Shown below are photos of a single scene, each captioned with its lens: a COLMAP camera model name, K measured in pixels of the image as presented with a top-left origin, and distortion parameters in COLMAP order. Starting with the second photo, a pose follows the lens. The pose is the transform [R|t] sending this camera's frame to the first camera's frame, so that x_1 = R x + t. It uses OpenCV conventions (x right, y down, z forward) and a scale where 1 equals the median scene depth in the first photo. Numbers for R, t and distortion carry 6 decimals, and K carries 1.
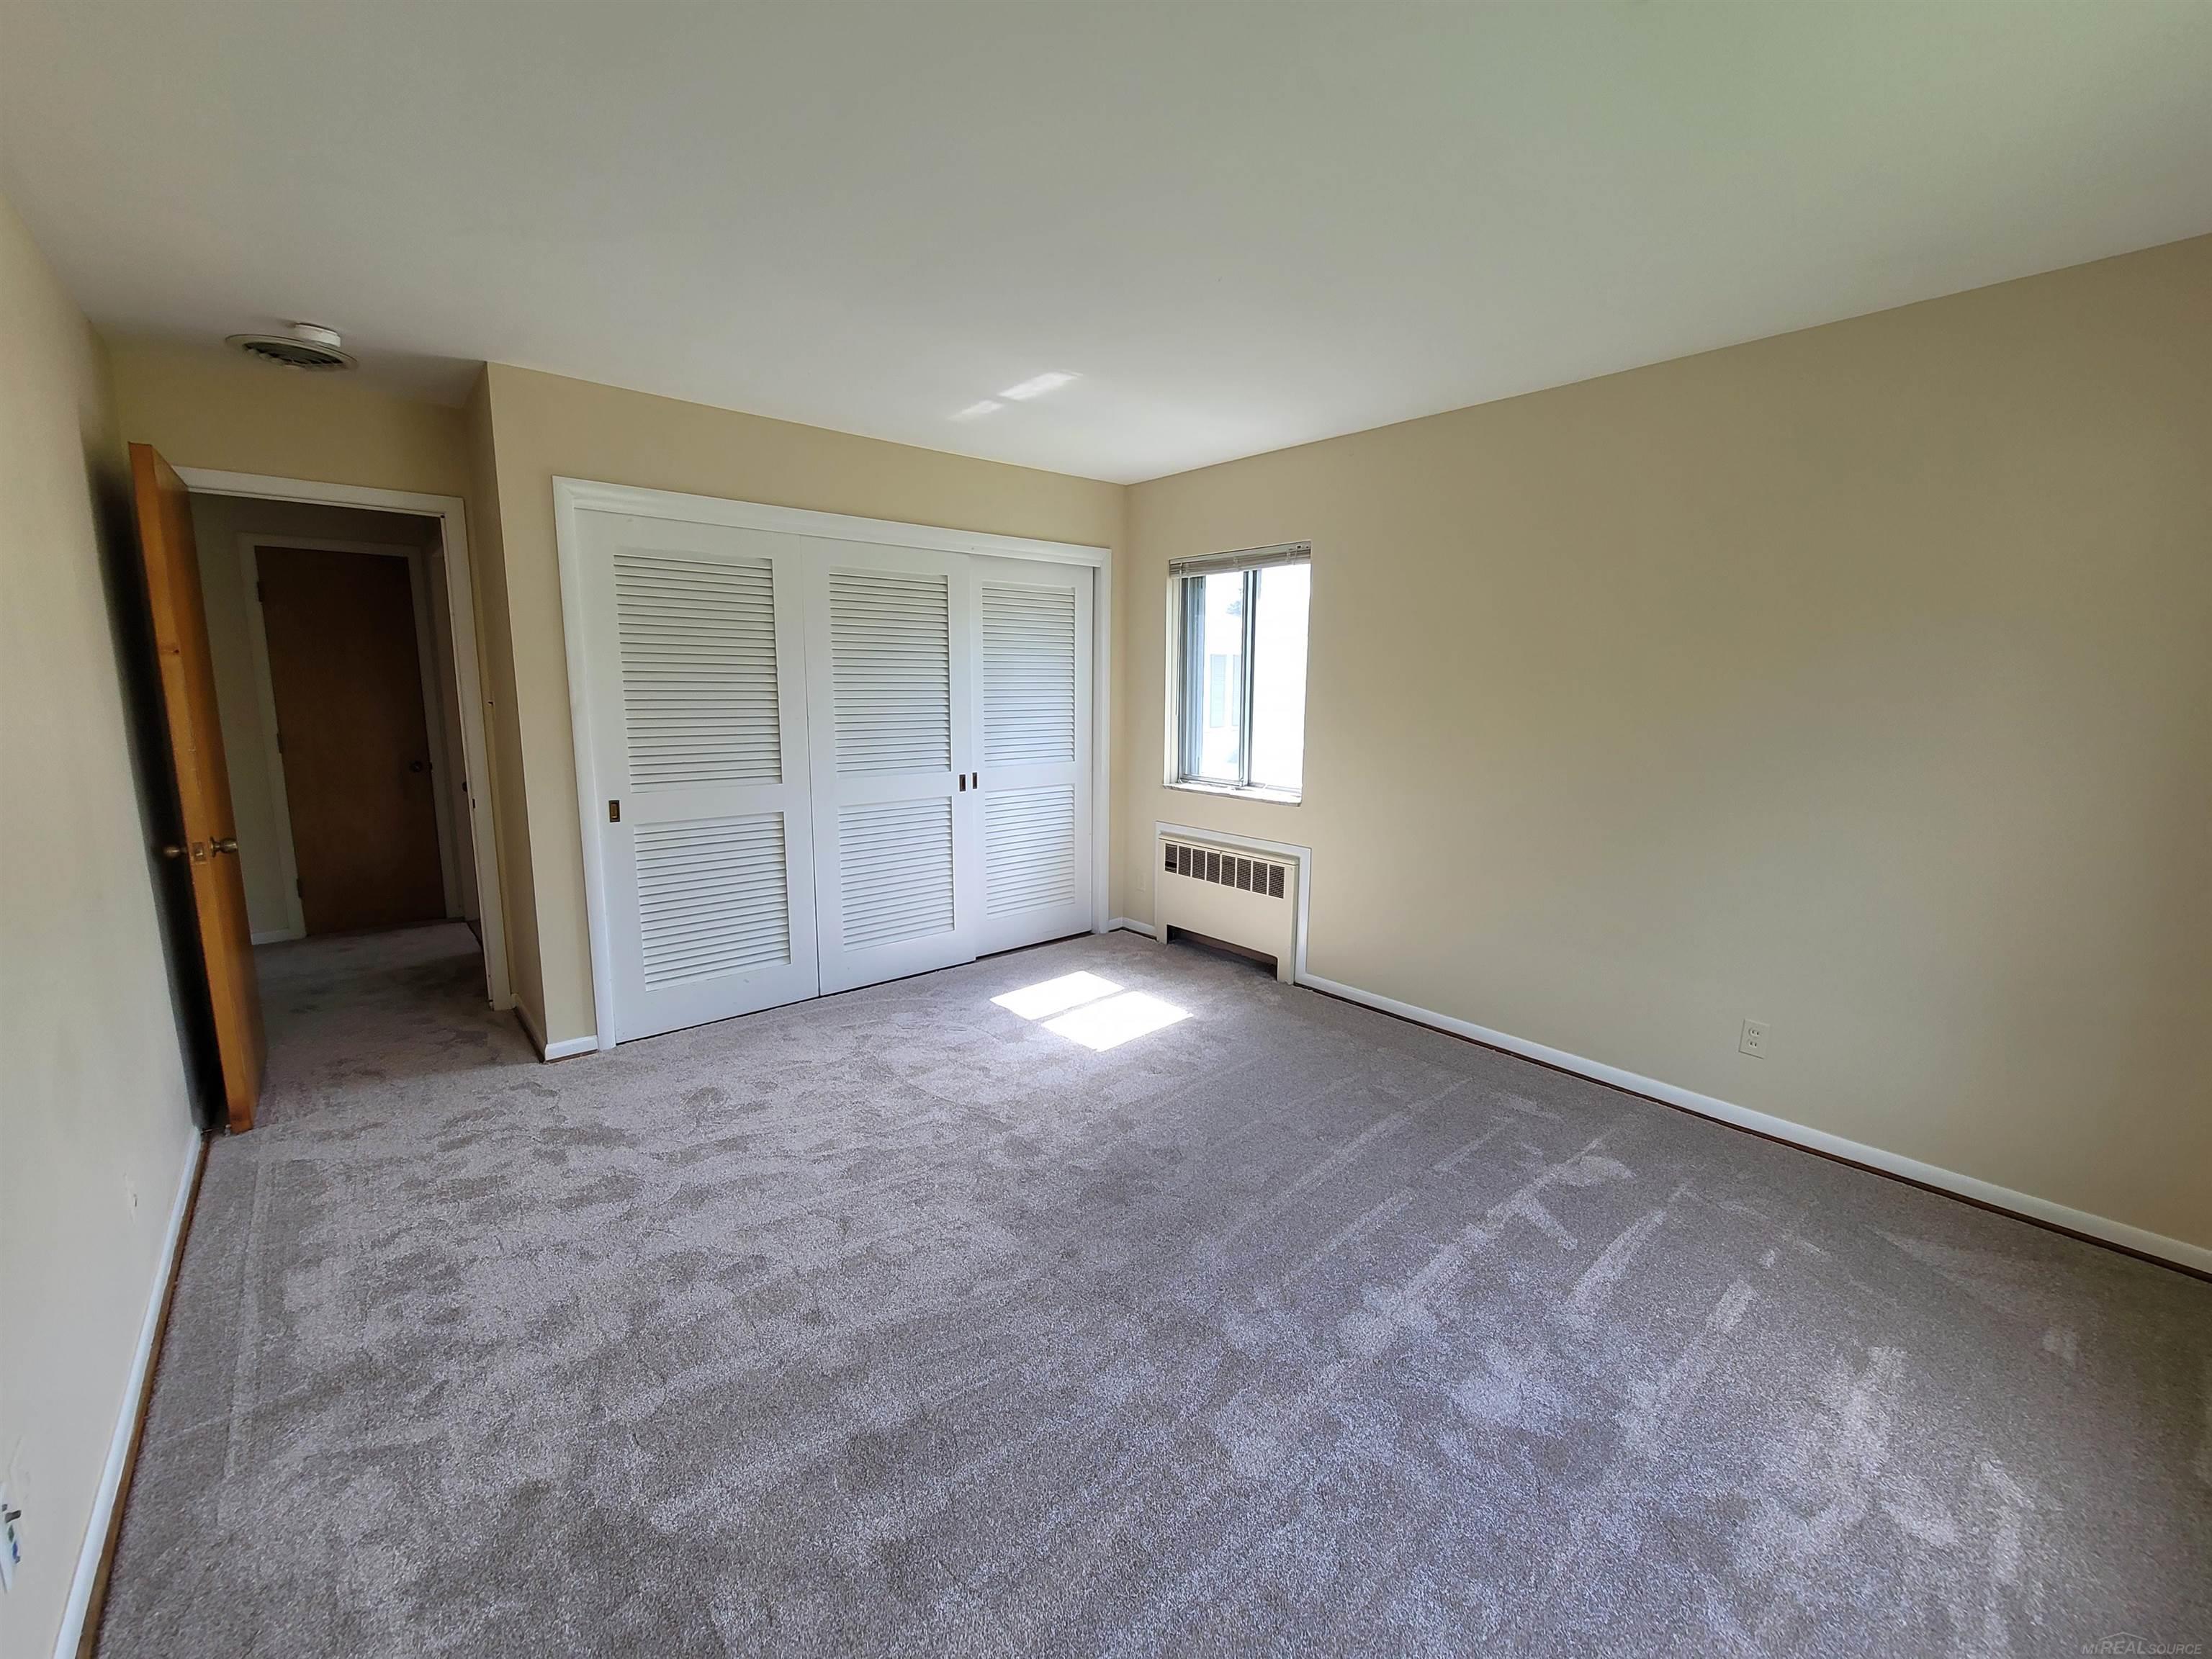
lens RADIAL K [[899.3, 0, 1121.4], [0, 899.3, 823.3], [0, 0, 1]] dist [-0.000234, -0.000293]
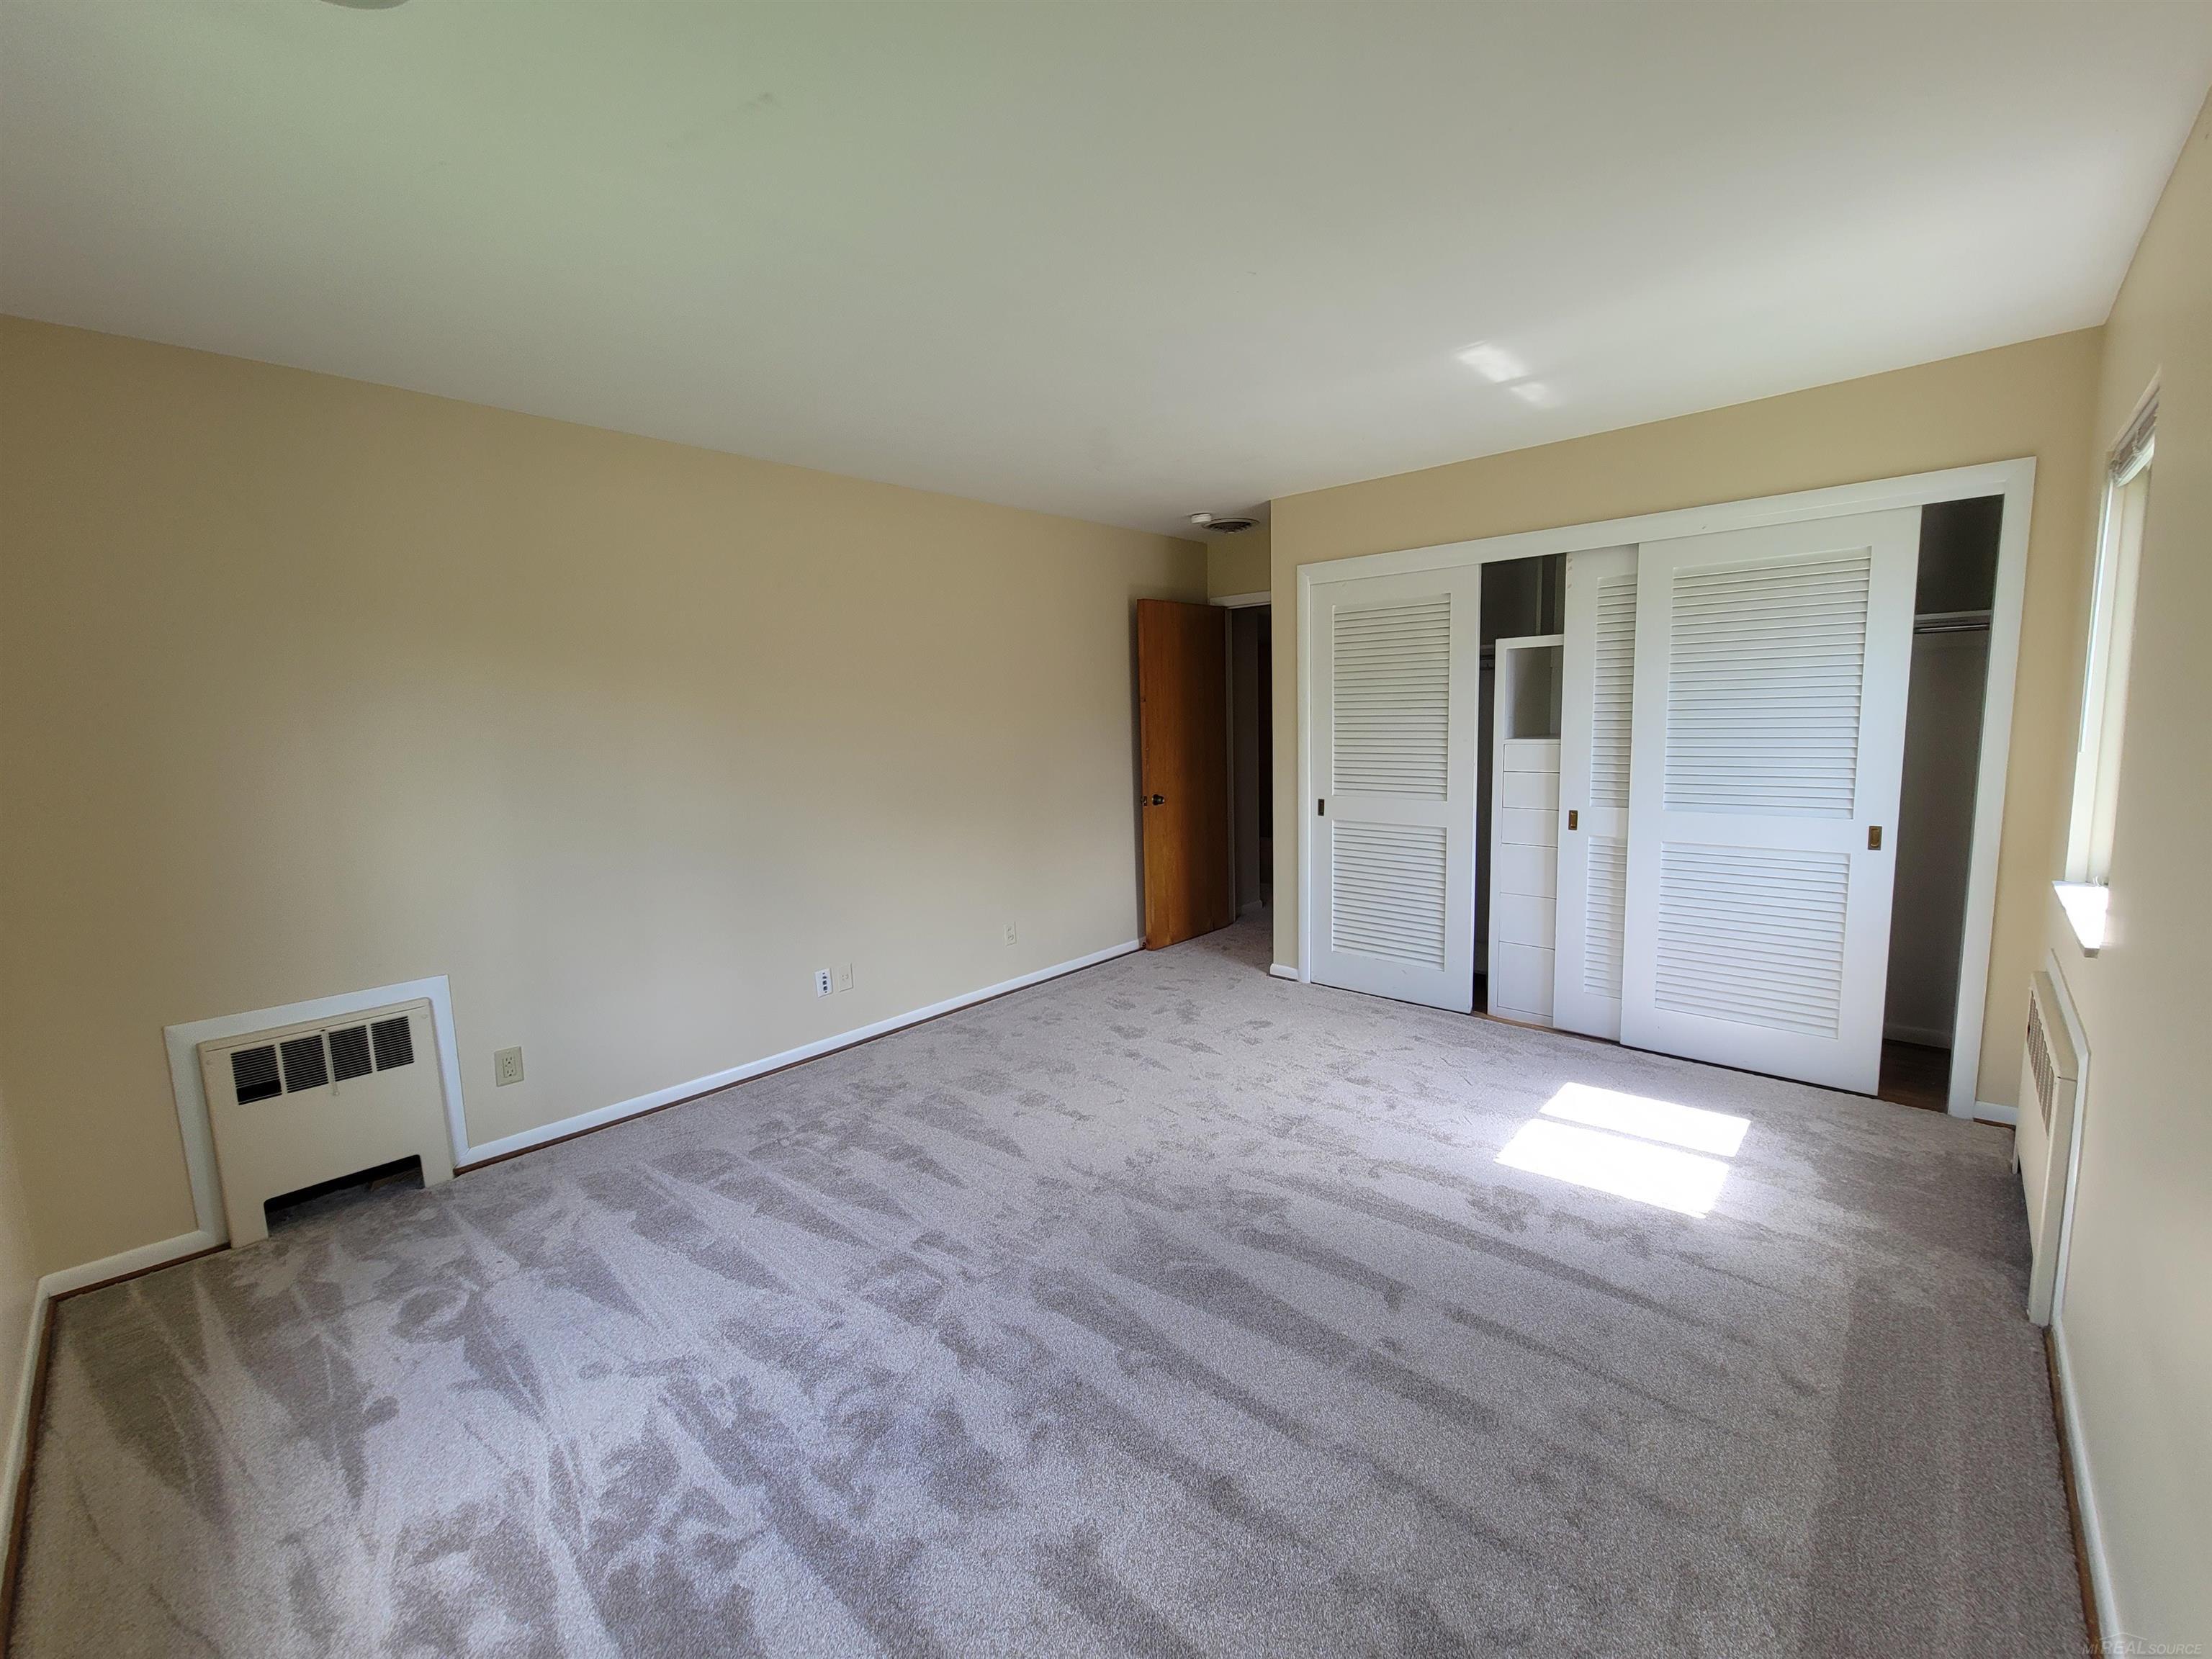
lens RADIAL K [[903.2, 0, 1106.2], [0, 903.2, 820.3], [0, 0, 1]] dist [0.001226, 0.000023]
pose [[0.108715, 0.113783, -0.987540, 0.662006], [-0.122274, 0.987415, 0.100308, -0.082638], [0.986524, 0.109845, 0.121259, 0.490067]]
